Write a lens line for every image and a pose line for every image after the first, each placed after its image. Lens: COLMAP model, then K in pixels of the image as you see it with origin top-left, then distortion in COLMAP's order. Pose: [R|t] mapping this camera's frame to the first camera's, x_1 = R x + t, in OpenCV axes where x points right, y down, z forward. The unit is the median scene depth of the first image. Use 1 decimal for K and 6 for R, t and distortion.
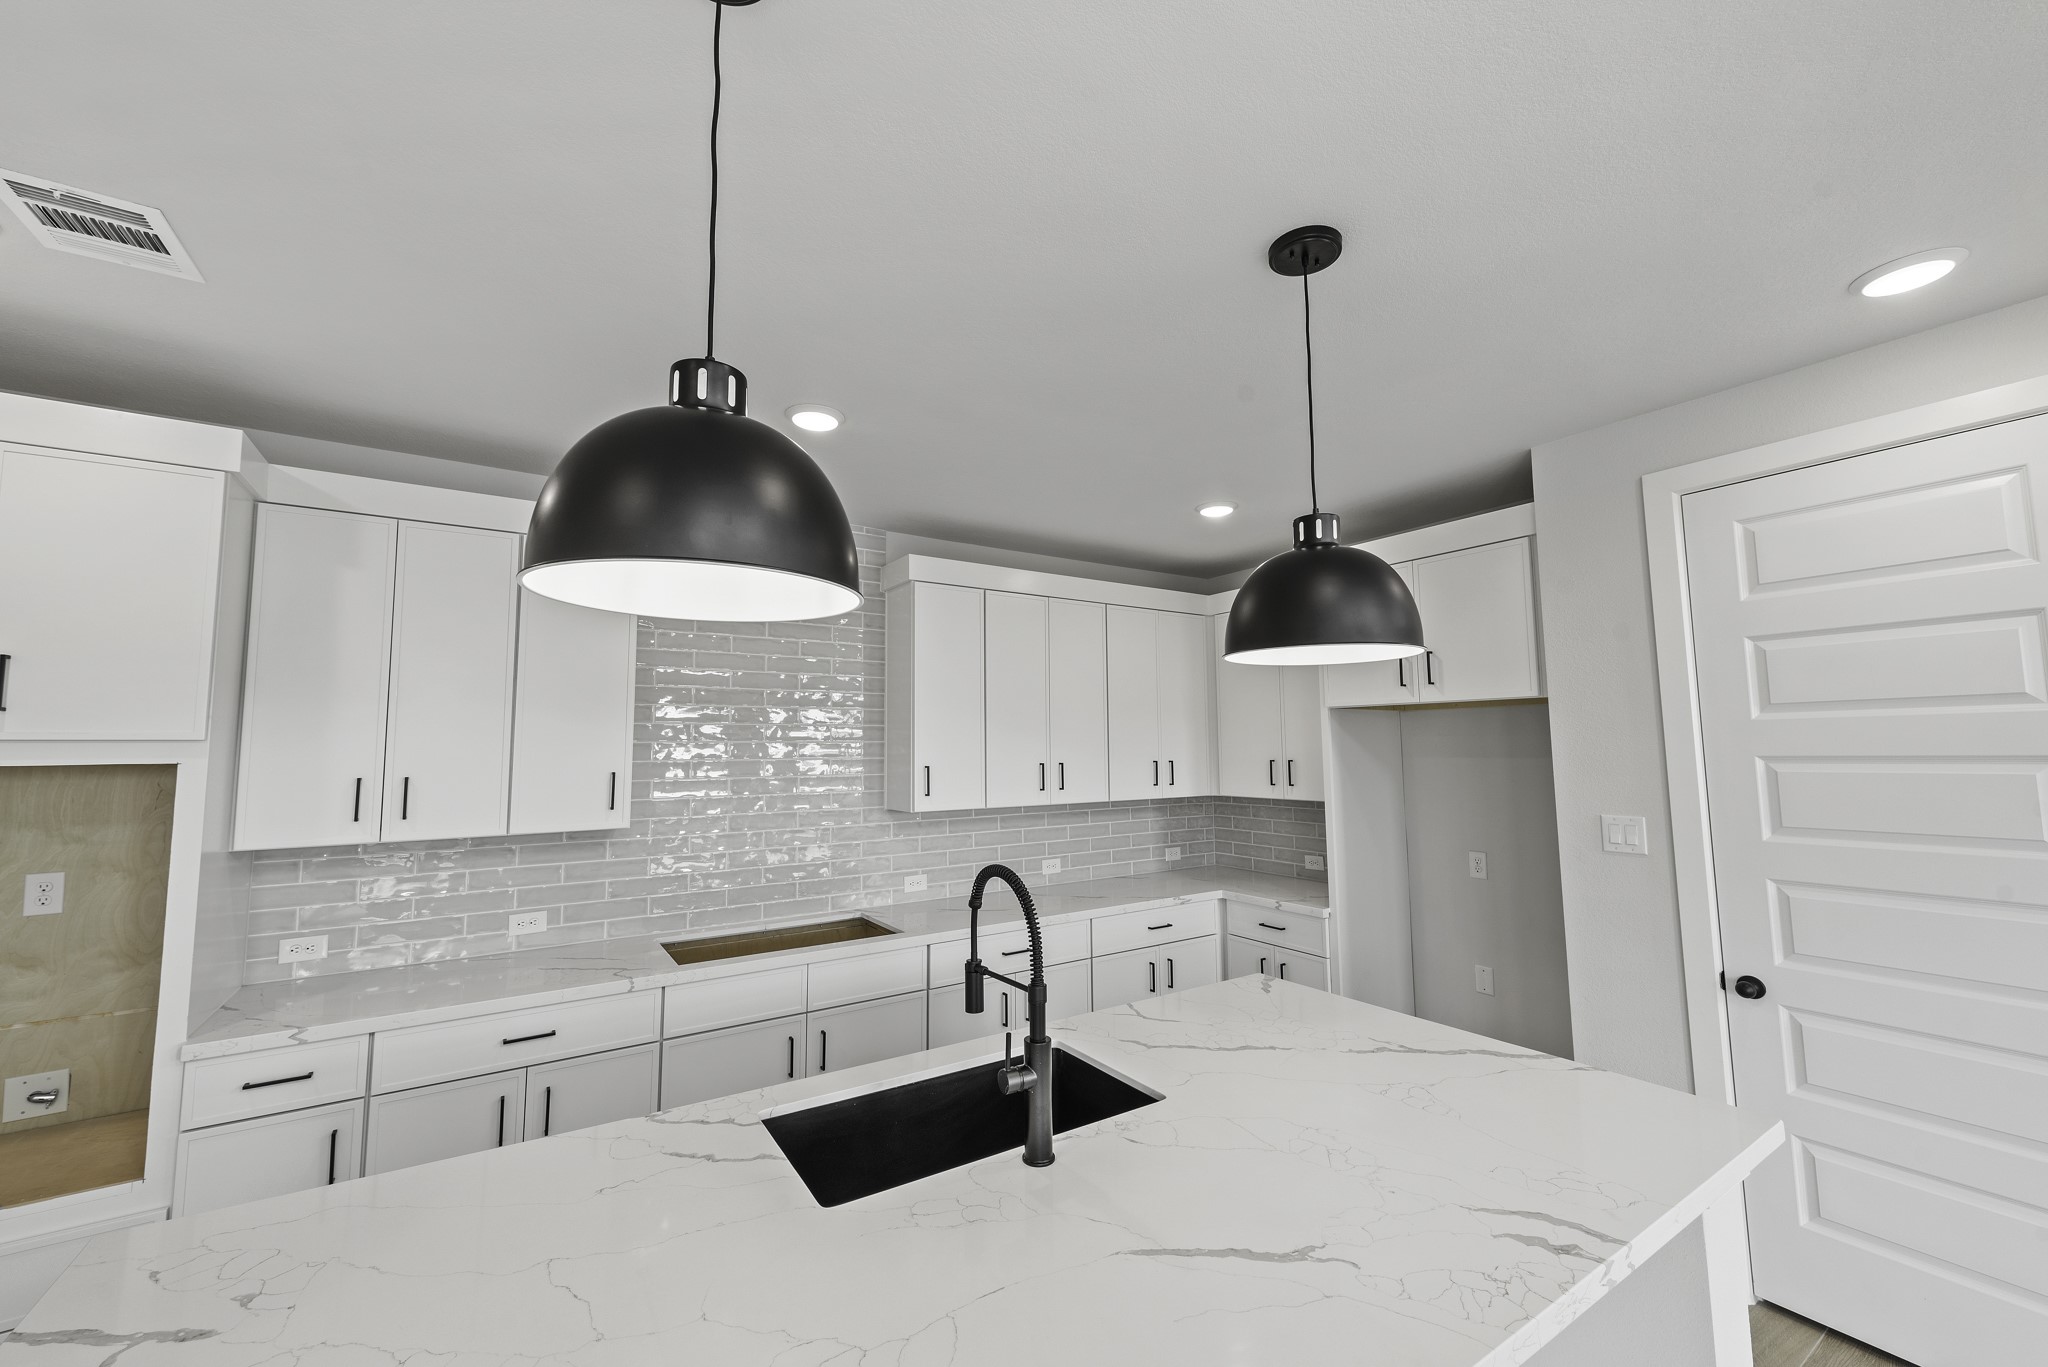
lens RADIAL K [[807.9, 0, 1035.6], [0, 807.9, 678.2], [0, 0, 1]] dist [0.003108, -0.002029]
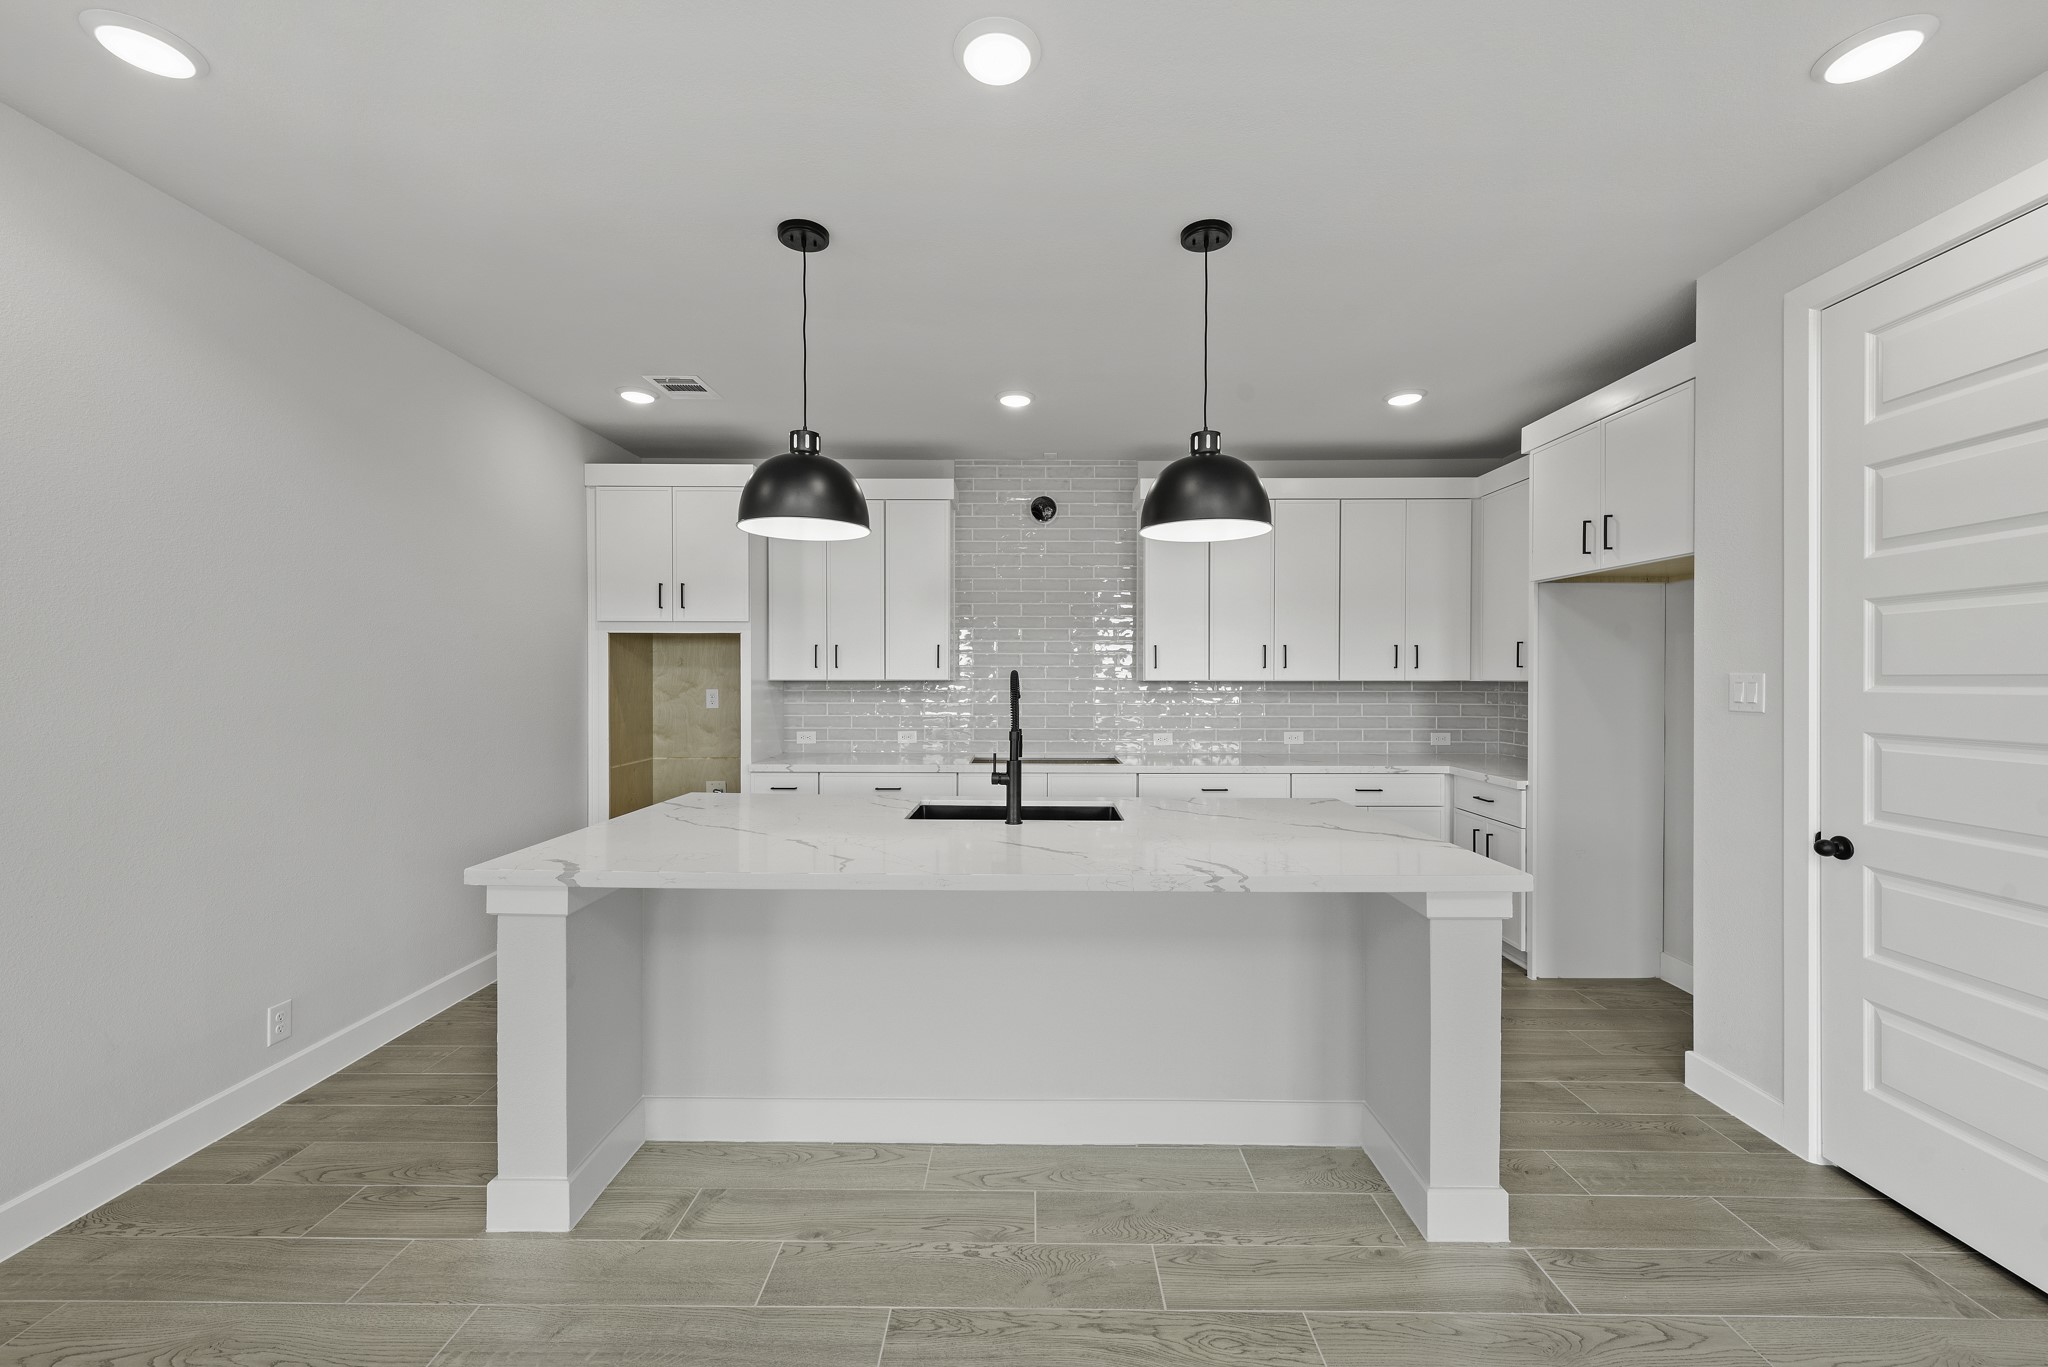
lens RADIAL K [[807.9, 0, 1017.0], [0, 807.9, 683.3], [0, 0, 1]] dist [0.003108, -0.002029]
pose [[0.824918, 0.015784, -0.565033, 0.545211], [0.041076, 0.995293, 0.087772, 0.062713], [0.563759, -0.095614, 0.820387, -0.246573]]
